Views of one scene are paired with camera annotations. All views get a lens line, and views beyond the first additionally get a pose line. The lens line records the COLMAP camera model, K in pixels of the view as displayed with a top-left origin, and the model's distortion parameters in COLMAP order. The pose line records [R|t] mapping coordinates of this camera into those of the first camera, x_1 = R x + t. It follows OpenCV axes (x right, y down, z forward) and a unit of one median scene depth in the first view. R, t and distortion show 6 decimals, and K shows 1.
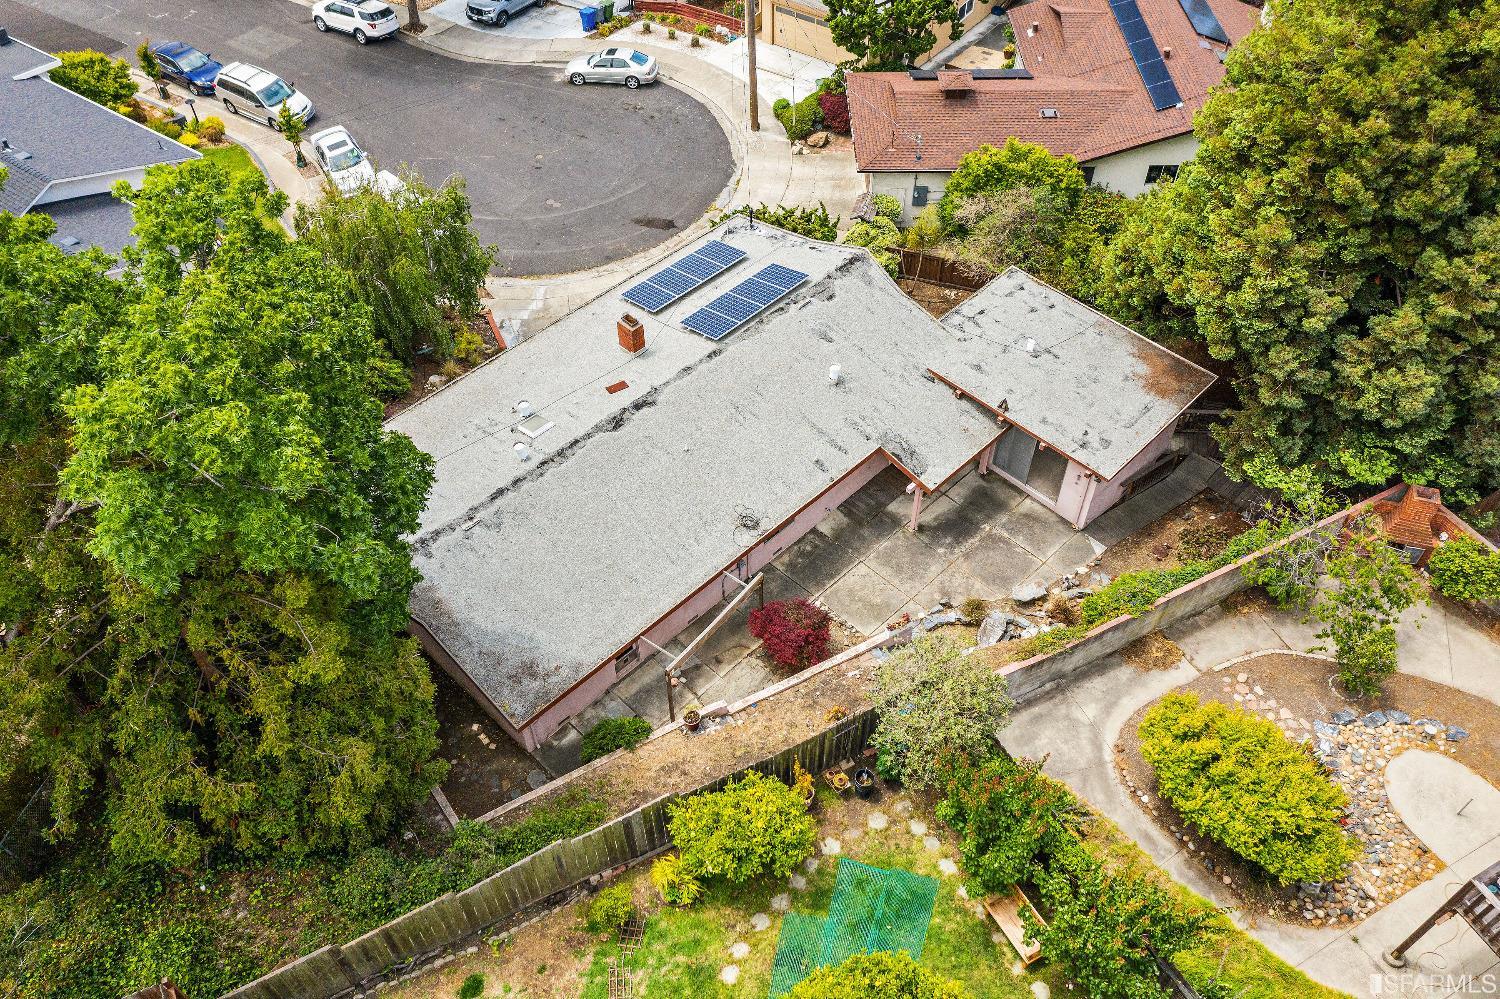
lens RADIAL K [[1184.1, 0, 750.0], [0, 1184.1, 499.5], [0, 0, 1]] dist [-0.000324, 0.002977]
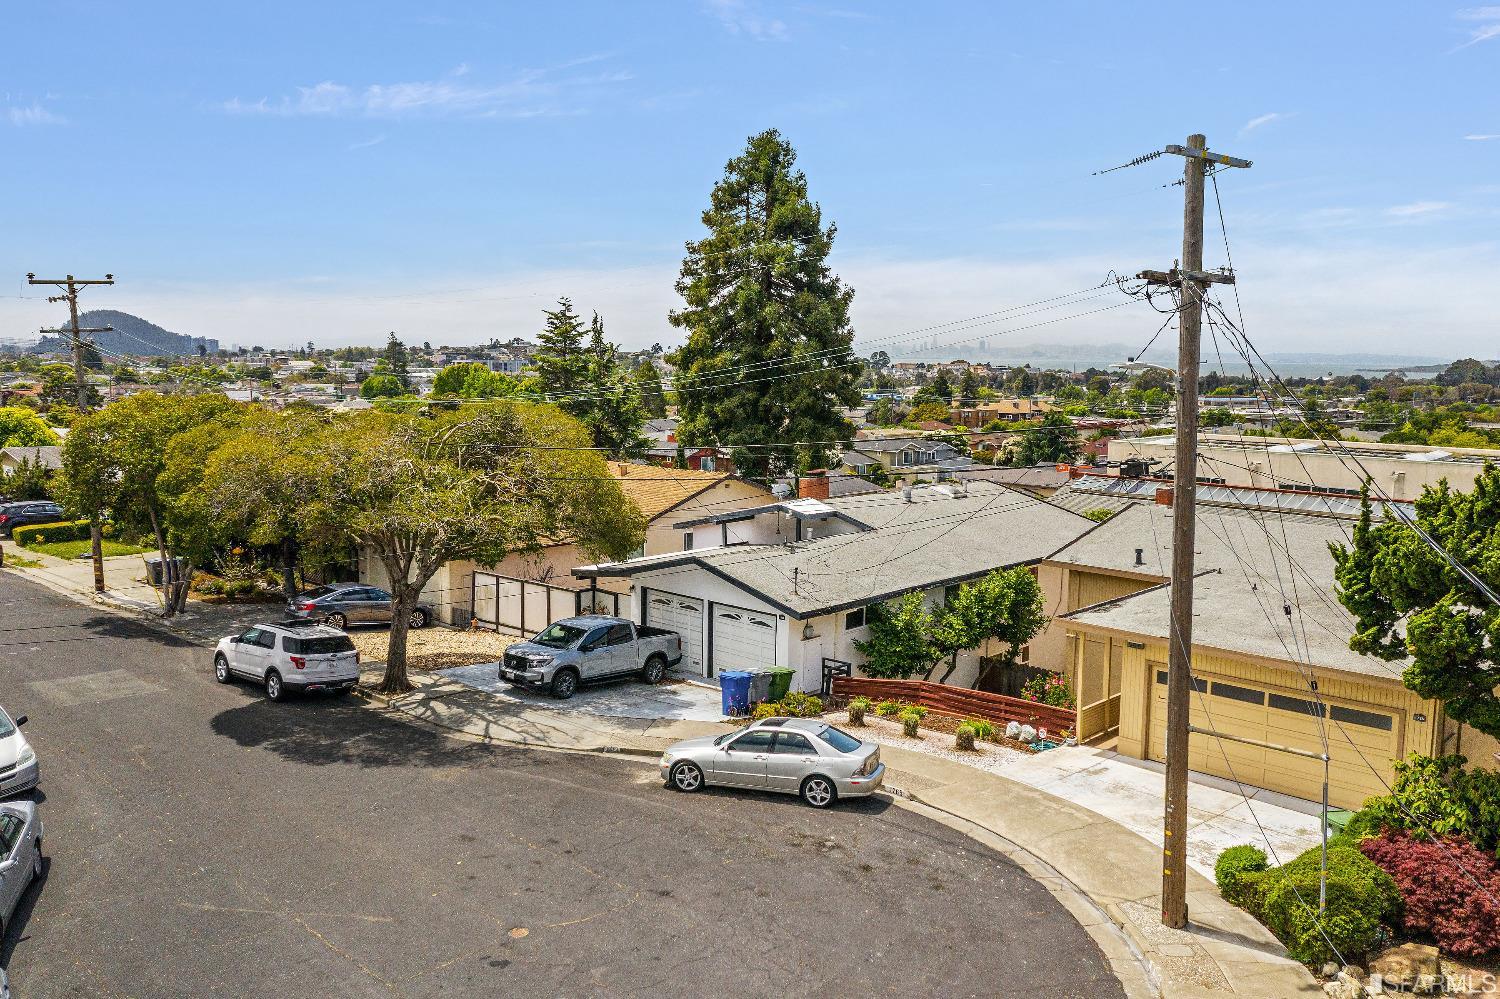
lens RADIAL K [[1184.1, 0, 750.0], [0, 1184.1, 499.5], [0, 0, 1]] dist [-0.000324, 0.002977]
pose [[0.987259, 0.039262, -0.154199, -0.064337], [-0.132012, 0.743138, -0.655987, -0.160335], [0.088836, 0.667985, 0.738853, 0.636985]]
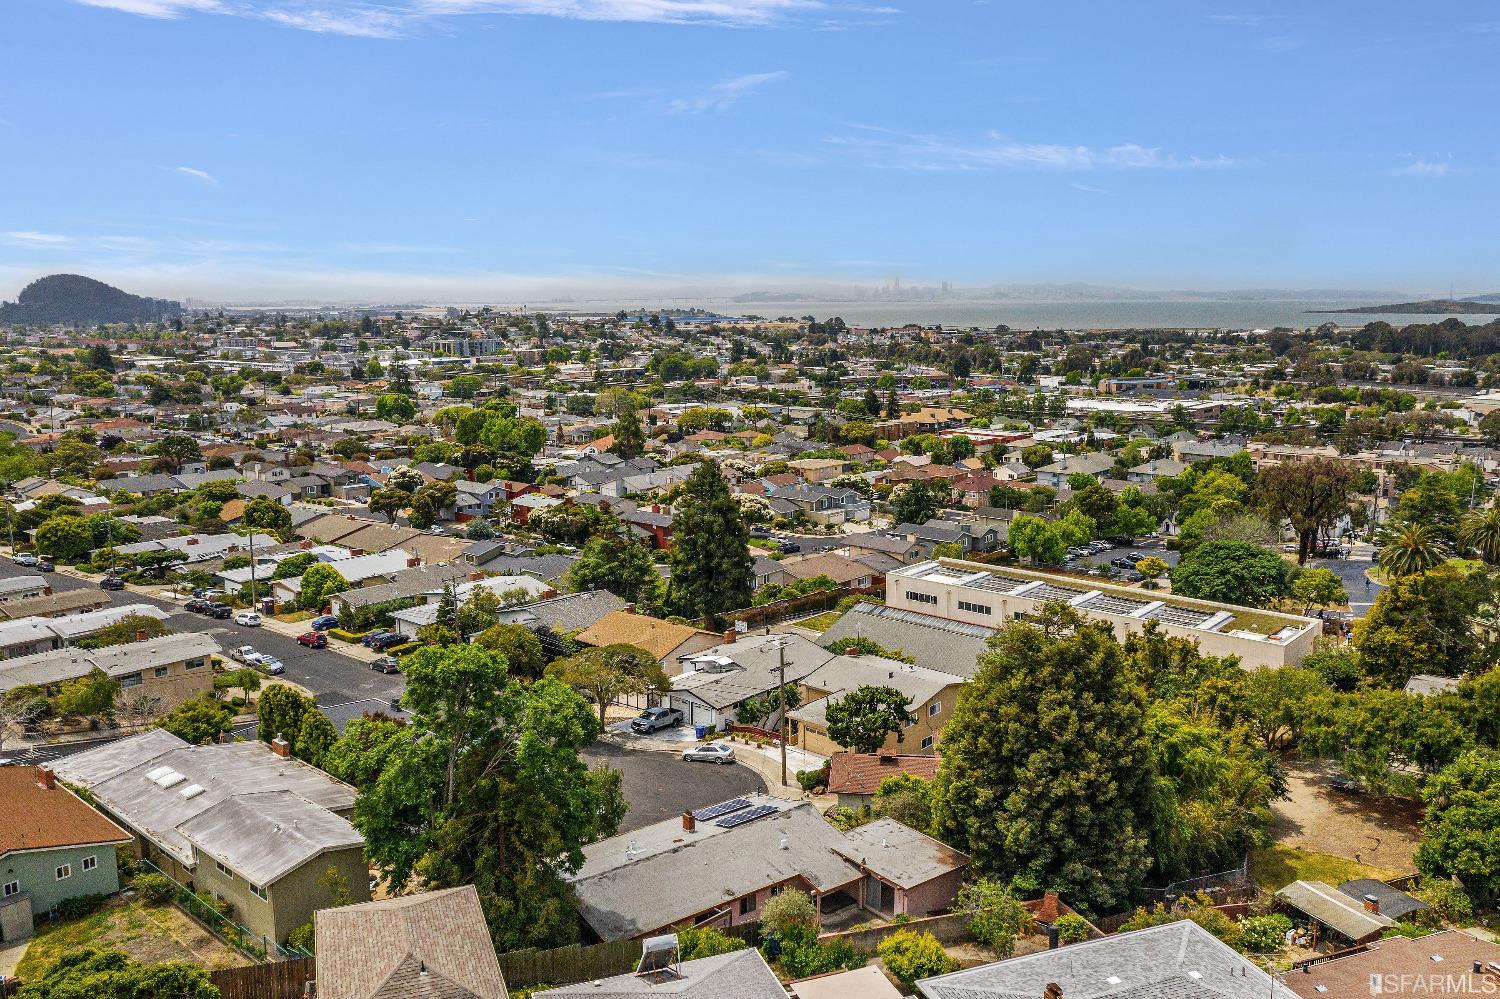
lens RADIAL K [[1184.1, 0, 750.0], [0, 1184.1, 499.5], [0, 0, 1]] dist [-0.000324, 0.002977]
pose [[0.991908, 0.024411, -0.124591, 0.153750], [-0.097460, 0.775321, -0.624002, 0.432757], [0.081365, 0.631096, 0.771426, -0.582749]]
